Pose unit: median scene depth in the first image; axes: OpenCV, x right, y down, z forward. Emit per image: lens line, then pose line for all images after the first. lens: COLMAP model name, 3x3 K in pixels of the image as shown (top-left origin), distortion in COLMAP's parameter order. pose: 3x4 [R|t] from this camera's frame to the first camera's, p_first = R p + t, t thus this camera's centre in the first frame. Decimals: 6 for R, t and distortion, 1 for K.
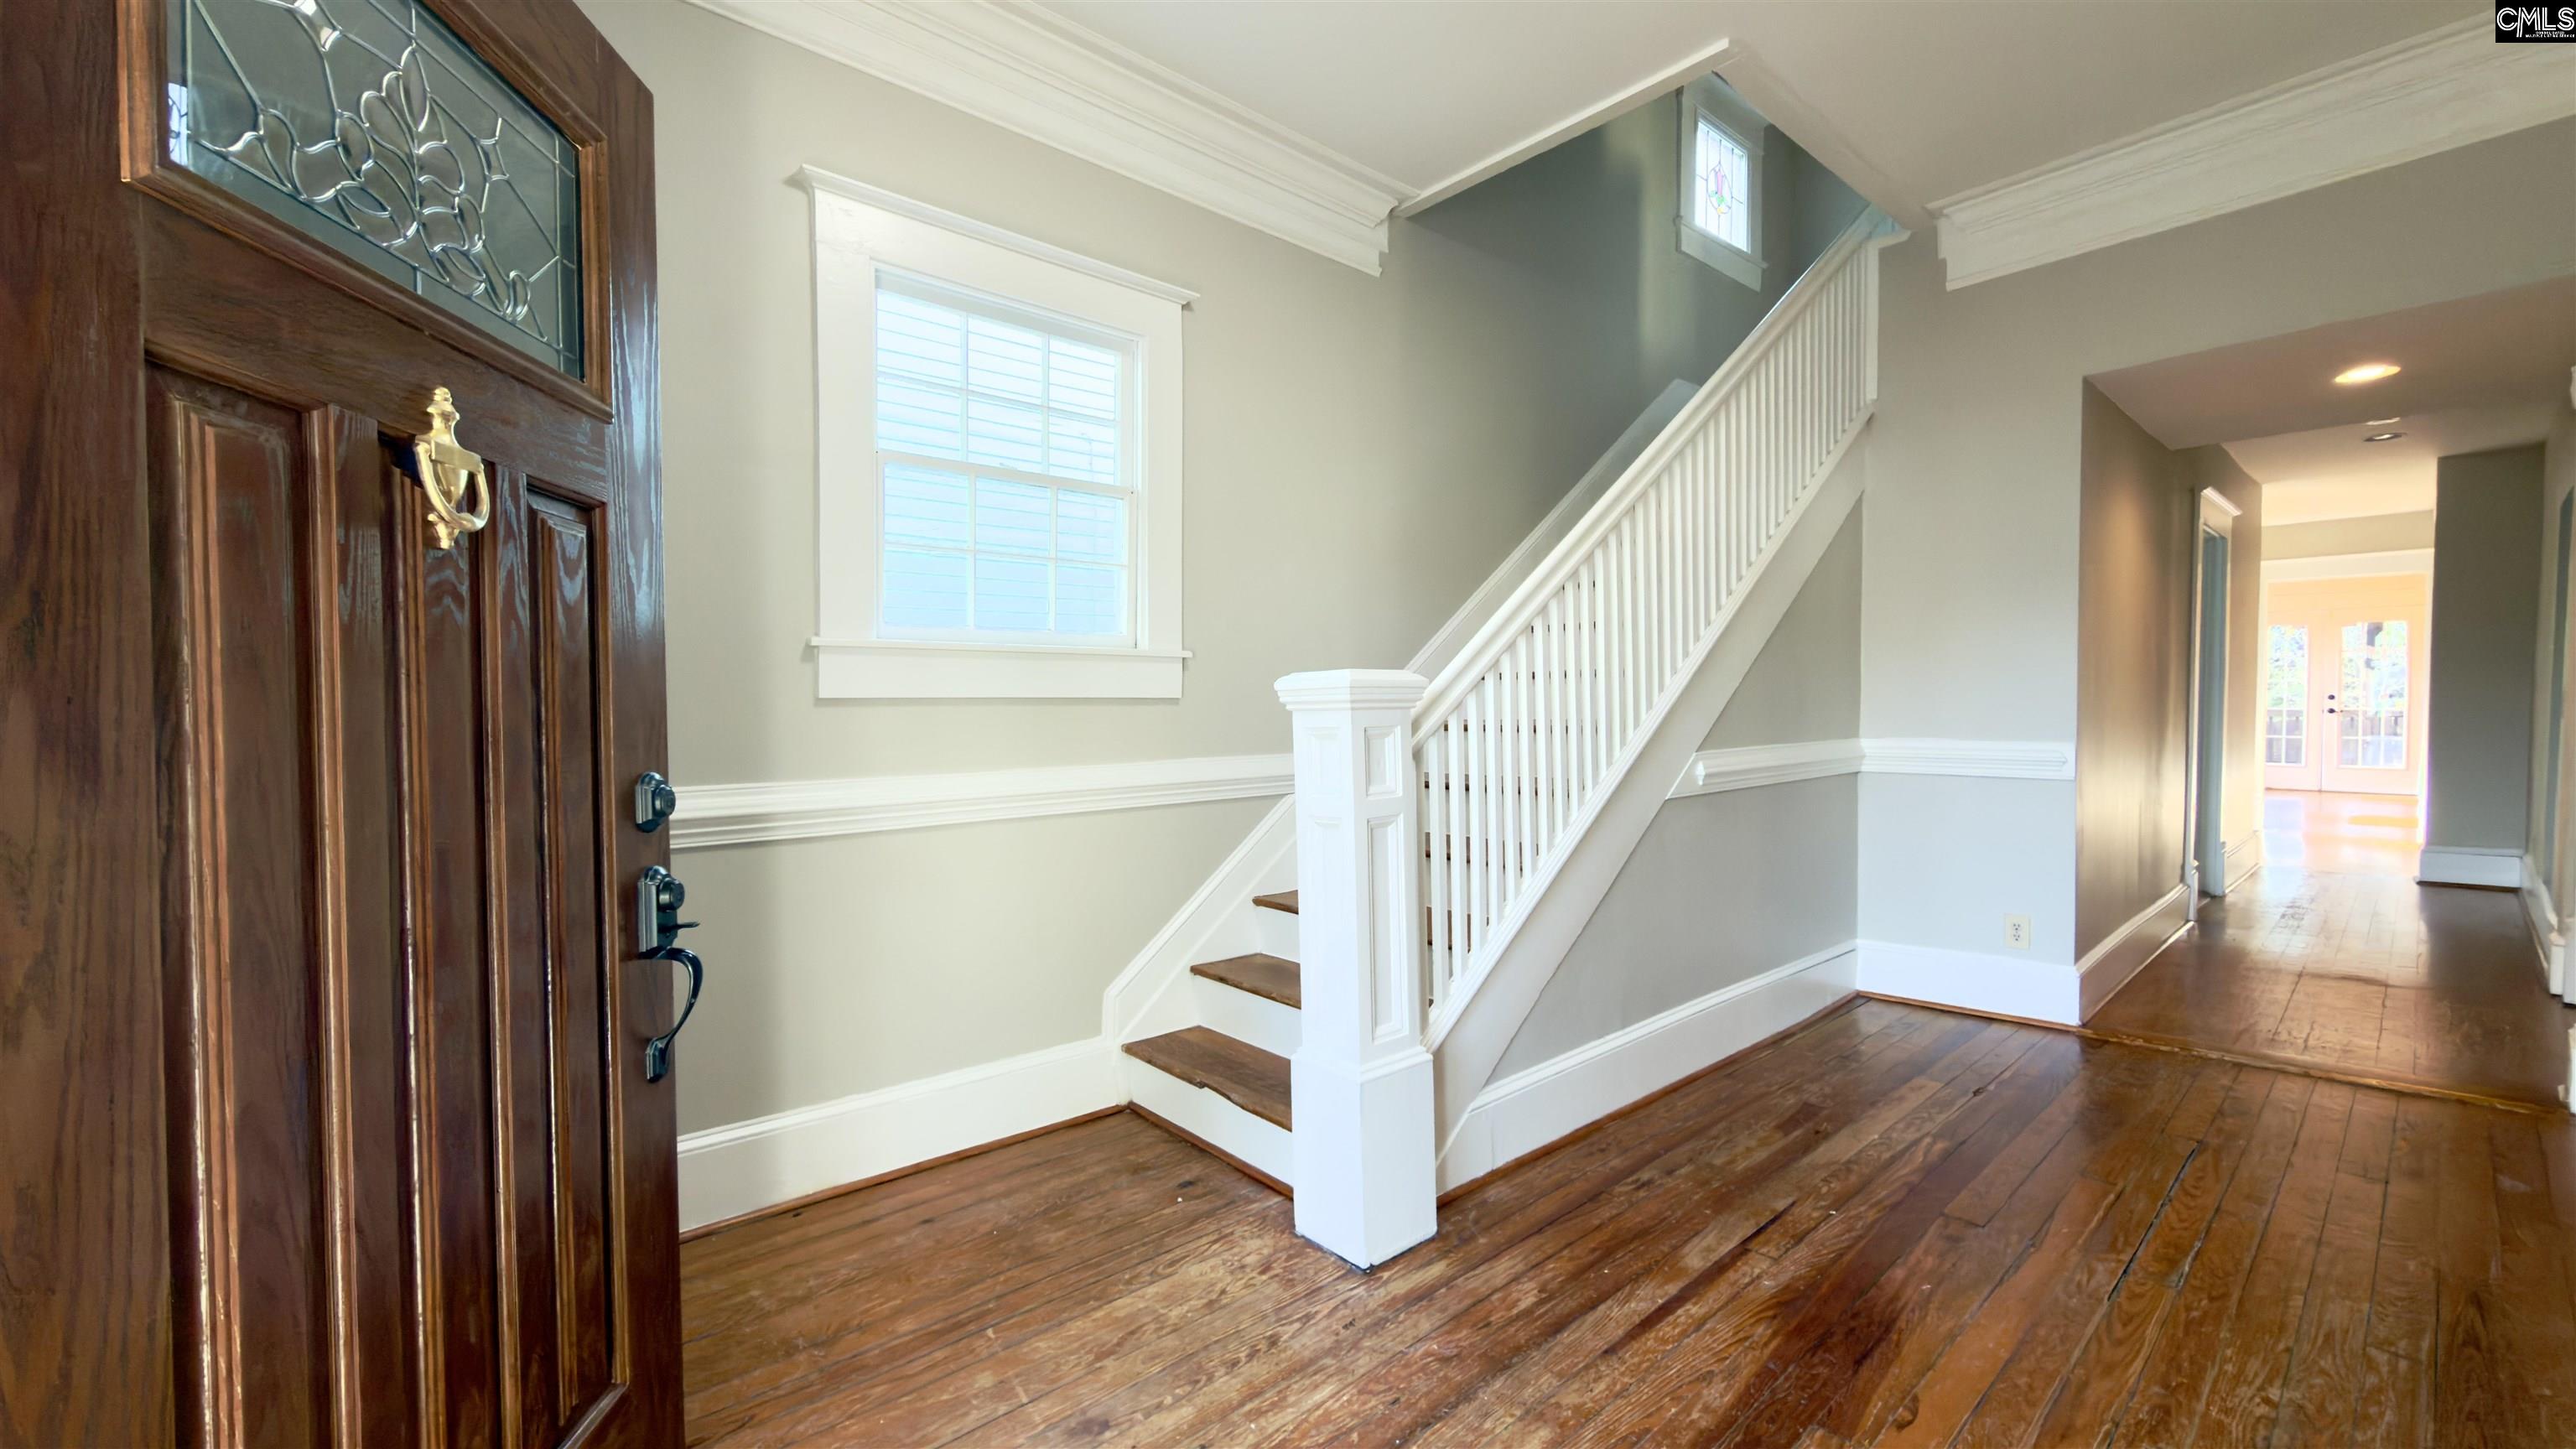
lens RADIAL K [[1011.2, 0, 1288.0], [0, 1011.2, 724.5], [0, 0, 1]] dist [0.010897, -0.000032]
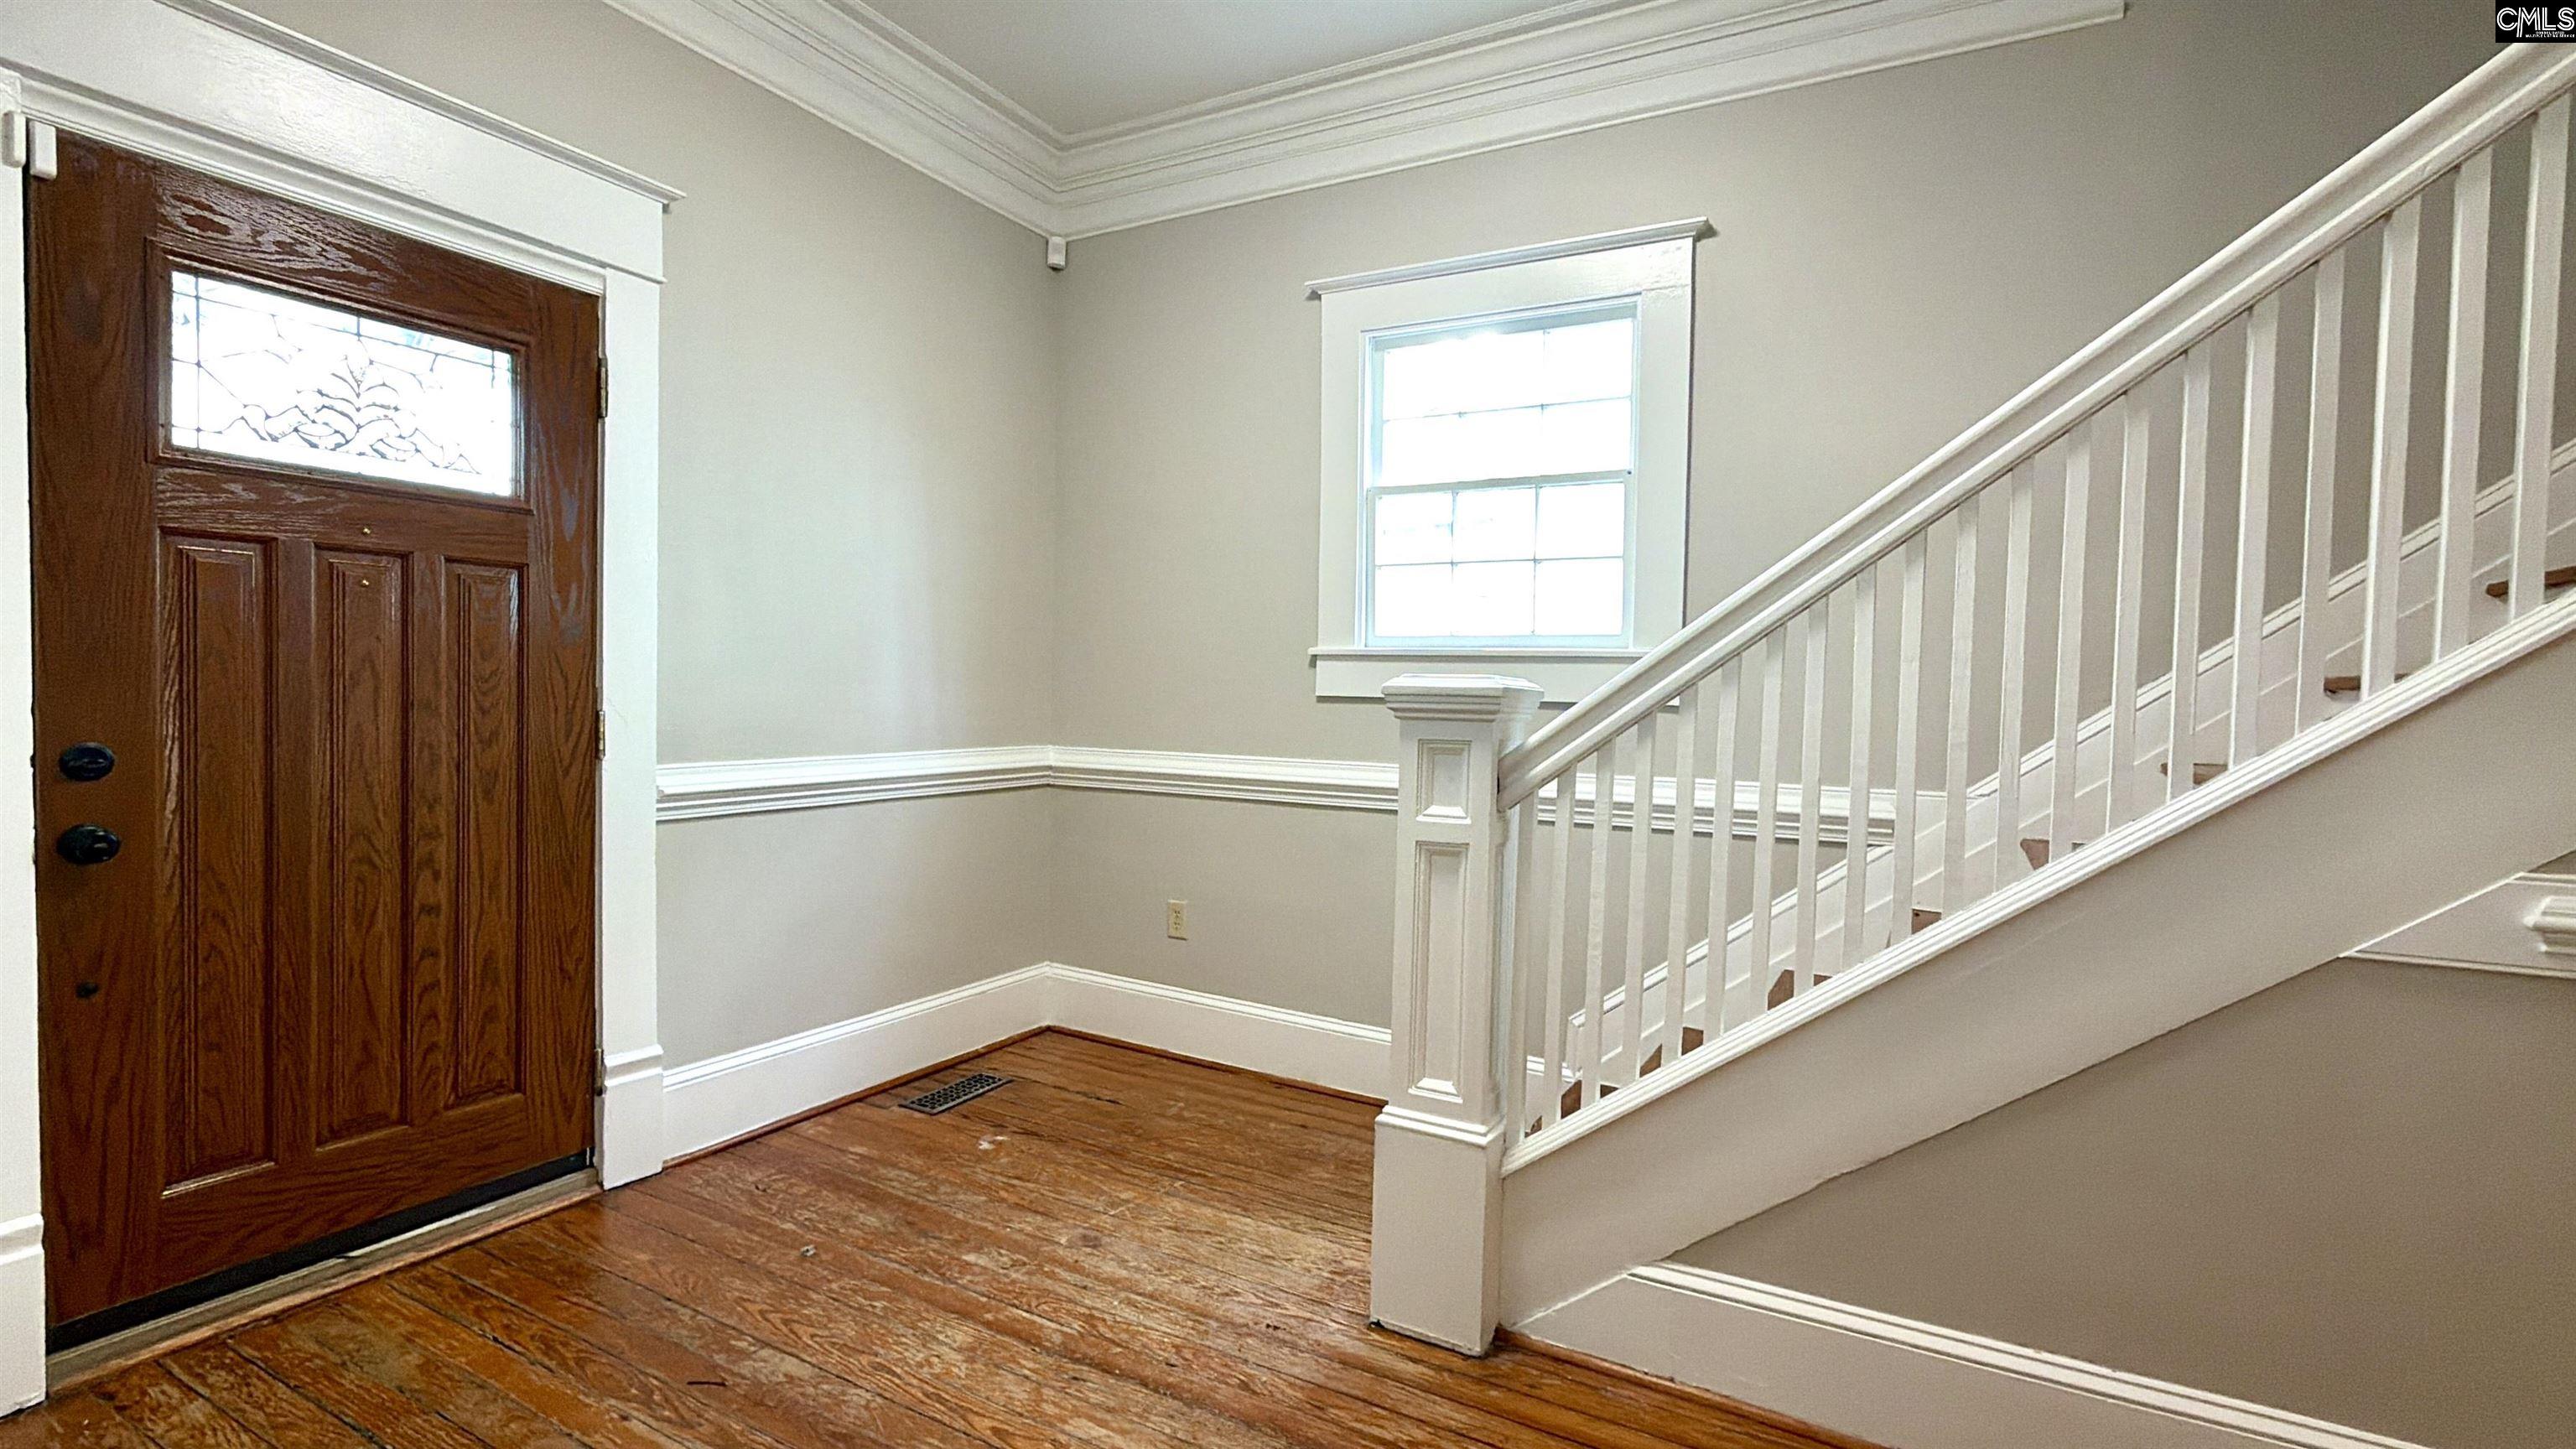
lens RADIAL K [[1143.2, 0, 1288.0], [0, 1143.2, 724.5], [0, 0, 1]] dist [0.000413, 0.000011]
pose [[0.337063, 0.041727, -0.940557, 1.049094], [-0.038155, 0.998802, 0.030638, -0.039993], [0.940709, 0.025560, 0.338251, 0.580821]]
